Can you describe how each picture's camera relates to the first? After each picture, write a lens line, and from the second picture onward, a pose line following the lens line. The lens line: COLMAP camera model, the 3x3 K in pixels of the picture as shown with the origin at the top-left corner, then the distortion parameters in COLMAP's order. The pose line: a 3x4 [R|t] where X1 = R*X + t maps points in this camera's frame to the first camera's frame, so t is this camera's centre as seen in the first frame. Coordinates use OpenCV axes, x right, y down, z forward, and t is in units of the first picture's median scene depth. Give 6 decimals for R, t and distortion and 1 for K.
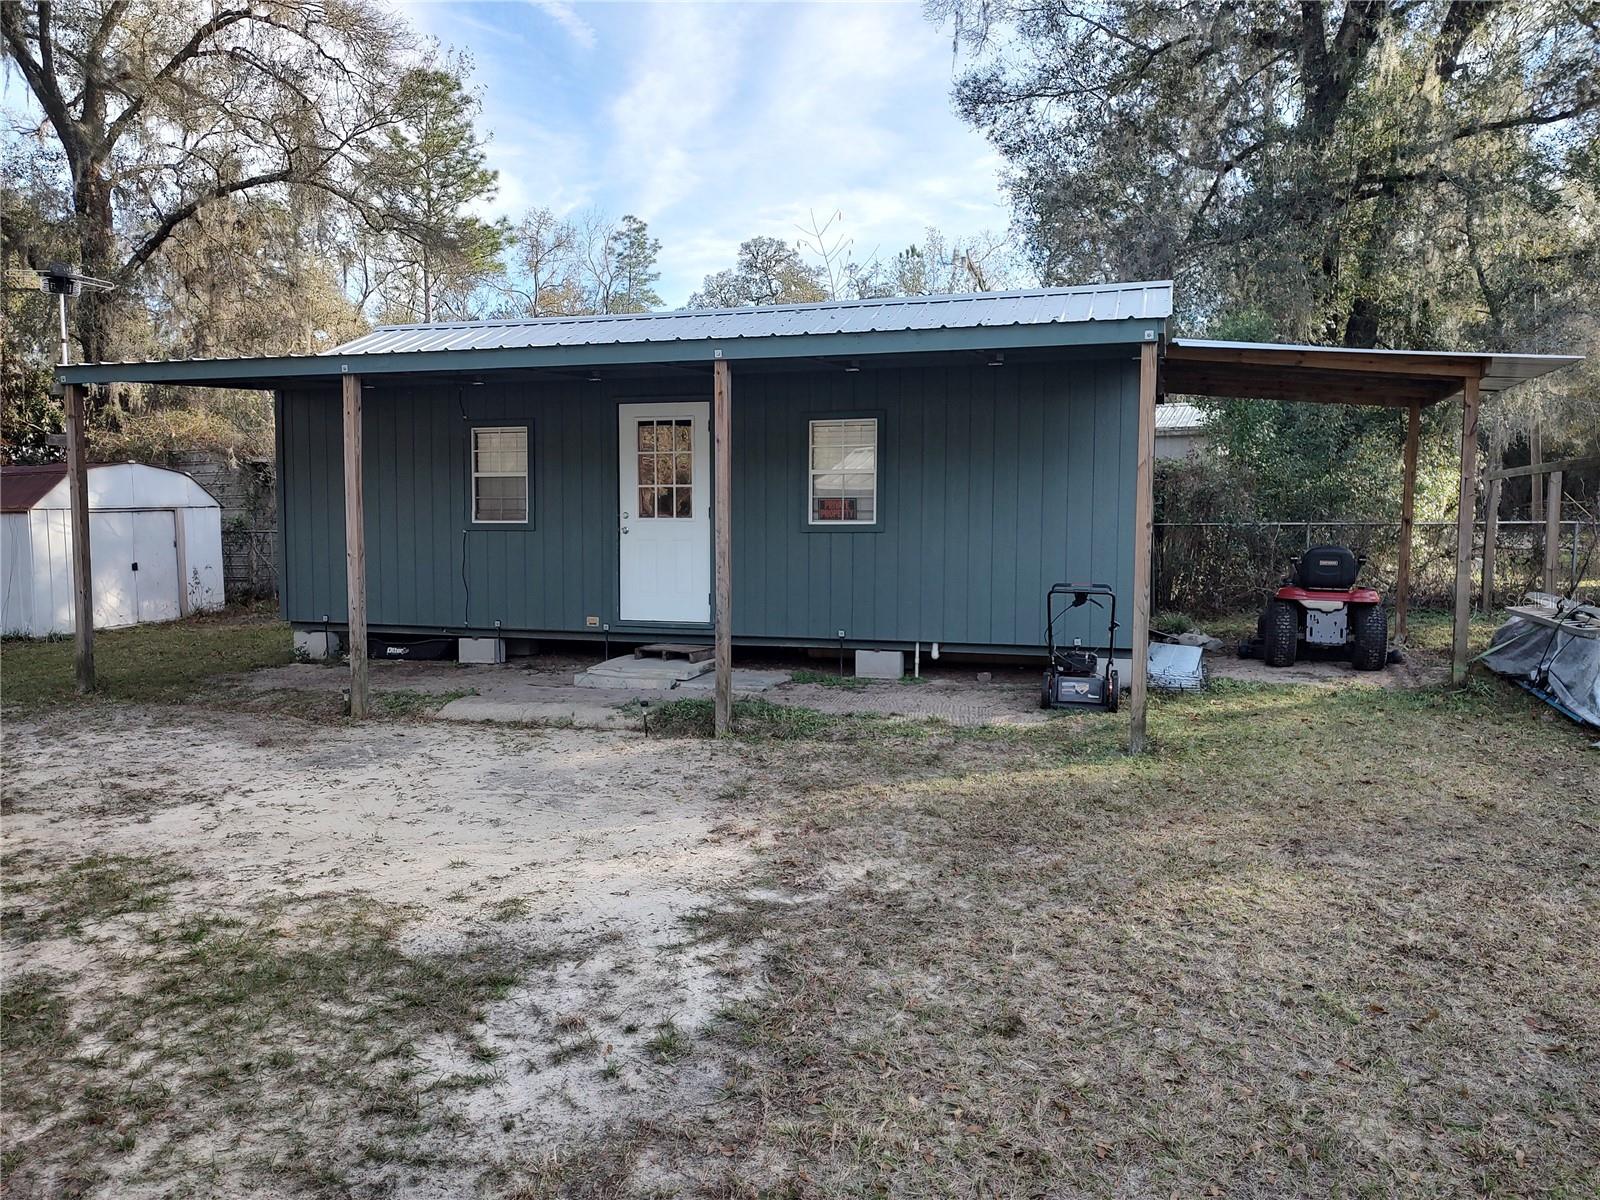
lens RADIAL K [[1095.1, 0, 803.1], [0, 1095.1, 600.0], [0, 0, 1]] dist [0.006462, 0.000690]
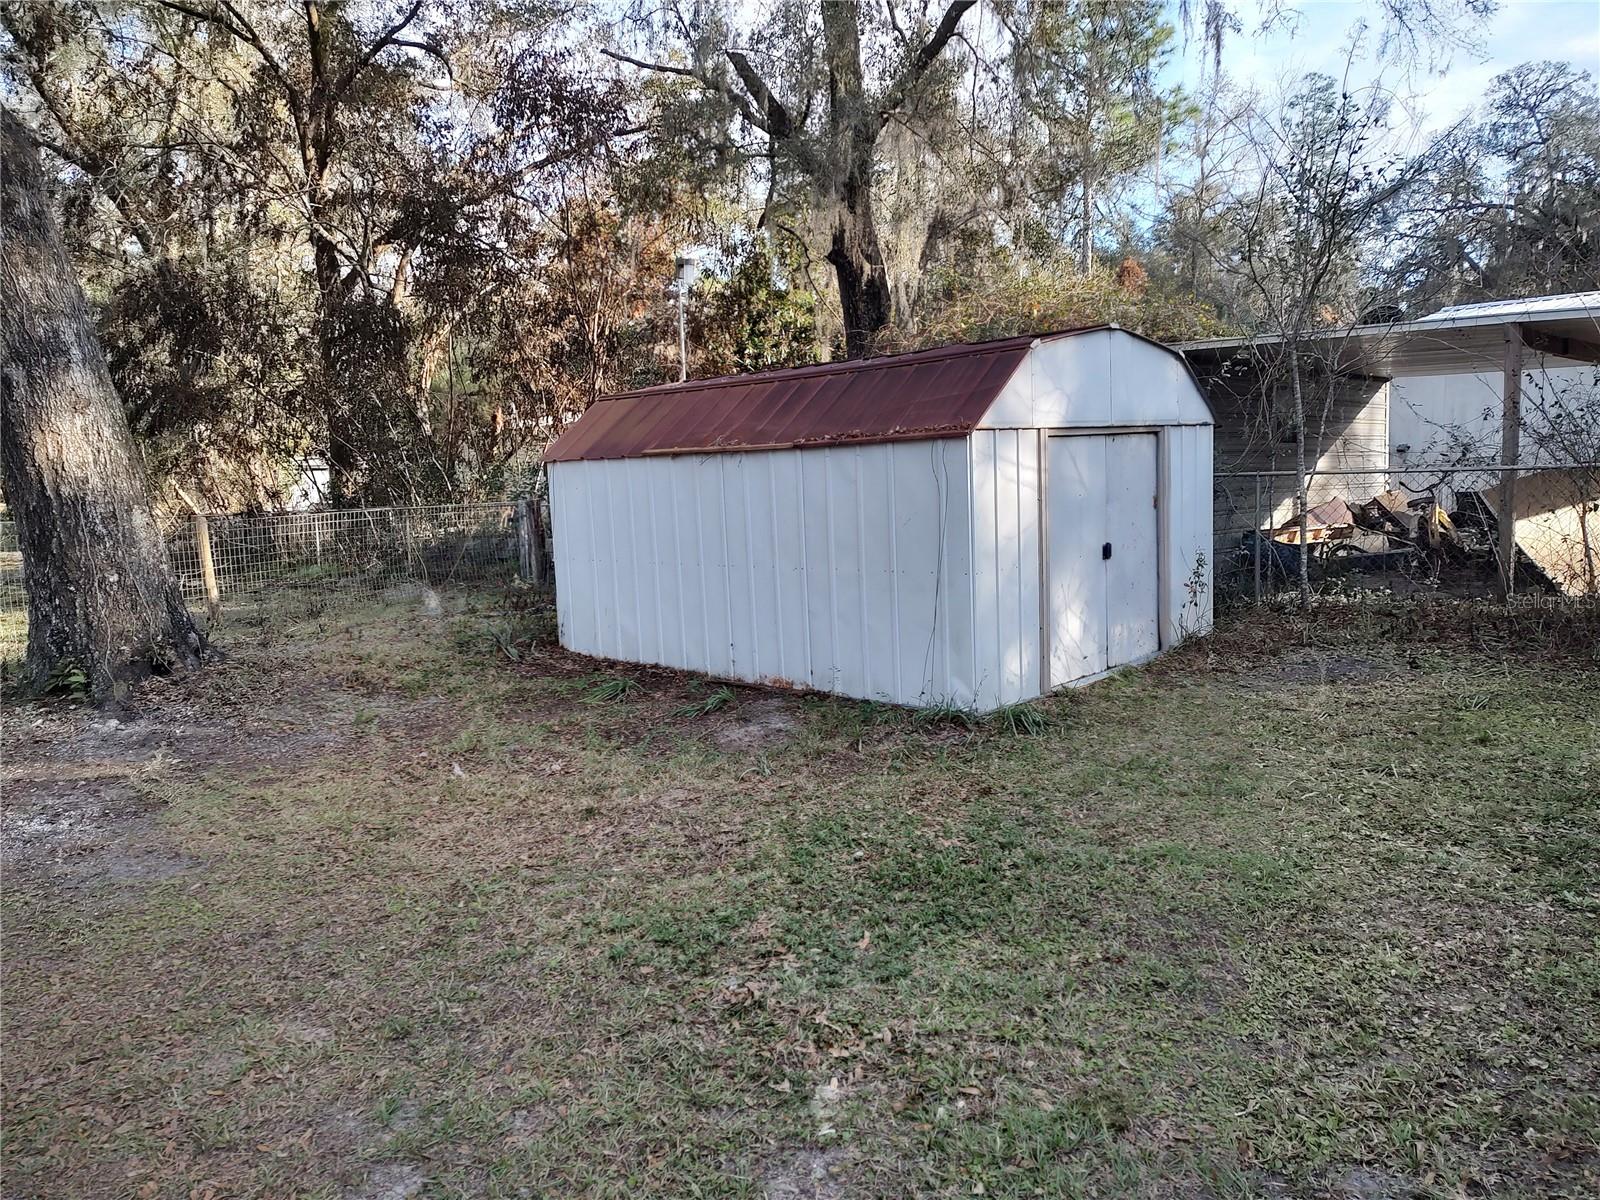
lens RADIAL K [[1095.1, 0, 798.9], [0, 1095.1, 598.8], [0, 0, 1]] dist [0.006462, 0.000690]
pose [[0.886083, 0.043943, -0.461438, -0.483036], [-0.020263, 0.998217, 0.056151, -0.032503], [0.463083, -0.040404, 0.885394, 0.496542]]
